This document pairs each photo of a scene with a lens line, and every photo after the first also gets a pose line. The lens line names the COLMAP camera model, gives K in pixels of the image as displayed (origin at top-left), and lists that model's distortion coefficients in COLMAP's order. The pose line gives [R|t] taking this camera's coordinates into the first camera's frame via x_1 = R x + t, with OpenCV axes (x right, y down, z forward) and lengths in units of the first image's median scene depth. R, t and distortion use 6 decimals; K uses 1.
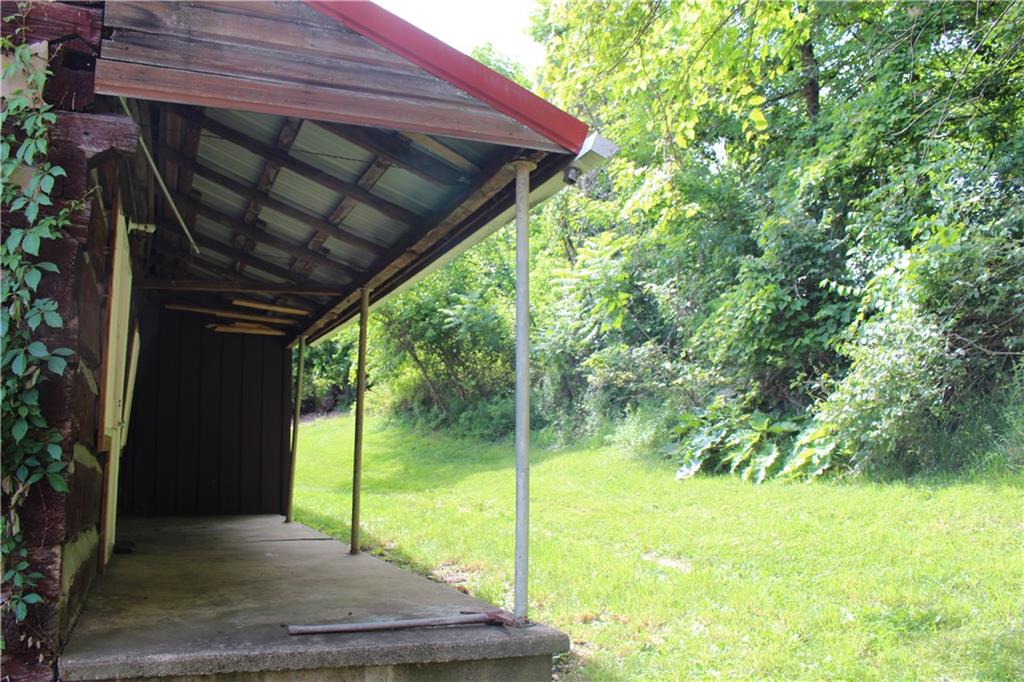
lens RADIAL K [[833.0, 0, 510.5], [0, 833.0, 340.6], [0, 0, 1]] dist [-0.131911, 0.078471]
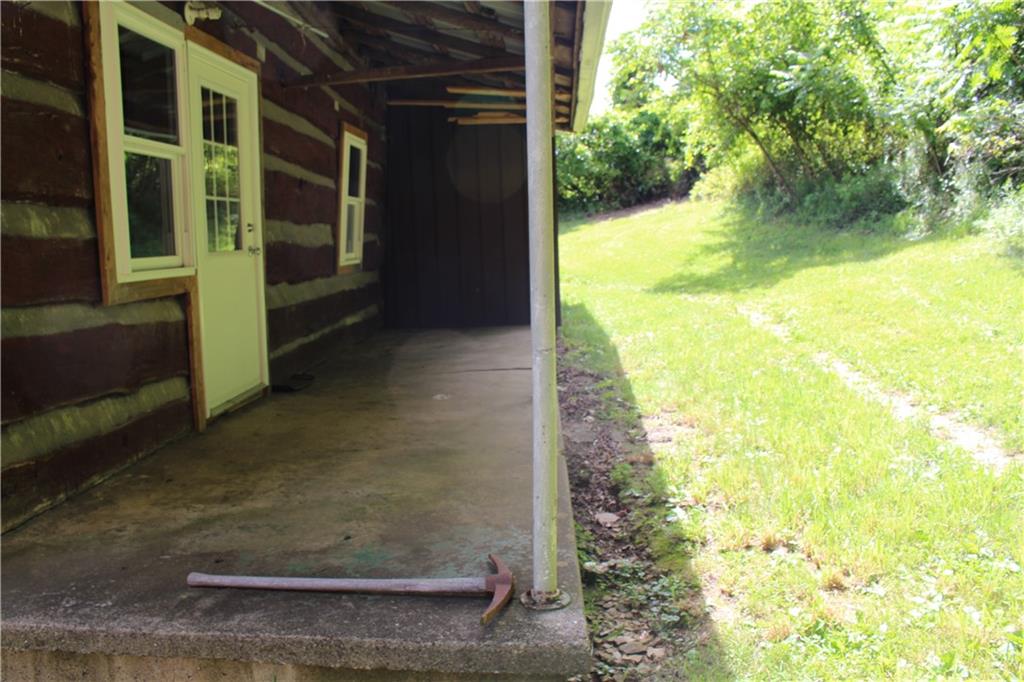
lens RADIAL K [[833.0, 0, 512.4], [0, 833.0, 343.5], [0, 0, 1]] dist [-0.131911, 0.078471]
pose [[0.896115, 0.029602, -0.442835, 0.051313], [0.088391, 0.965882, 0.243431, 0.002442], [0.434932, -0.257285, 0.862925, 0.103686]]
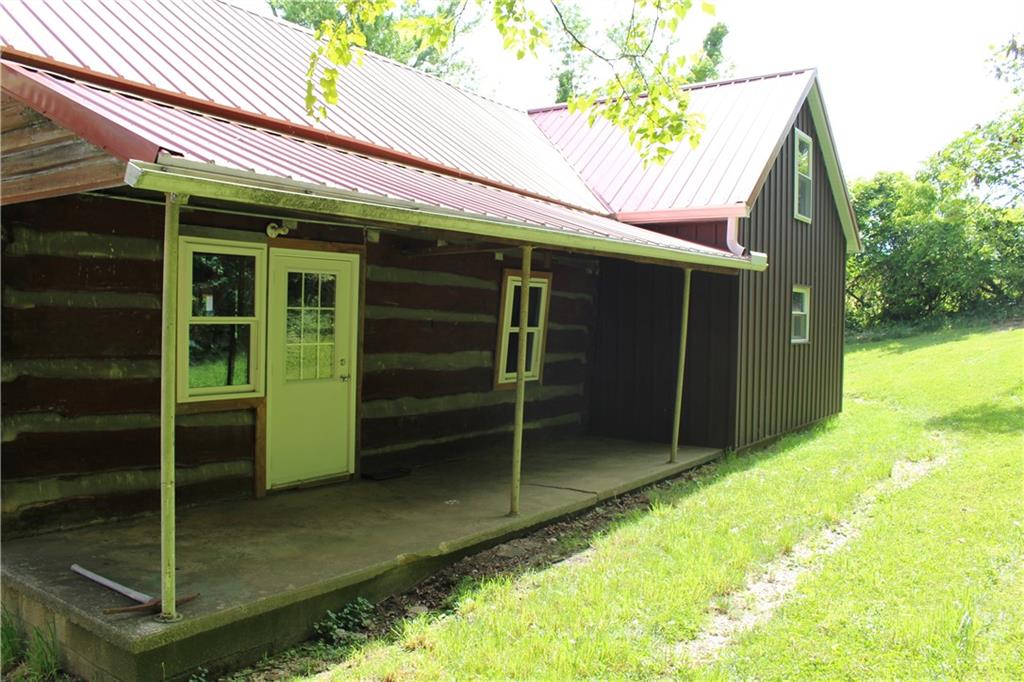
lens RADIAL K [[833.0, 0, 505.7], [0, 833.0, 337.8], [0, 0, 1]] dist [-0.131911, 0.078471]
pose [[0.509703, 0.027006, -0.859926, 0.237157], [0.098877, 0.991046, 0.089732, -0.015995], [0.854650, -0.130764, 0.502469, 0.182677]]
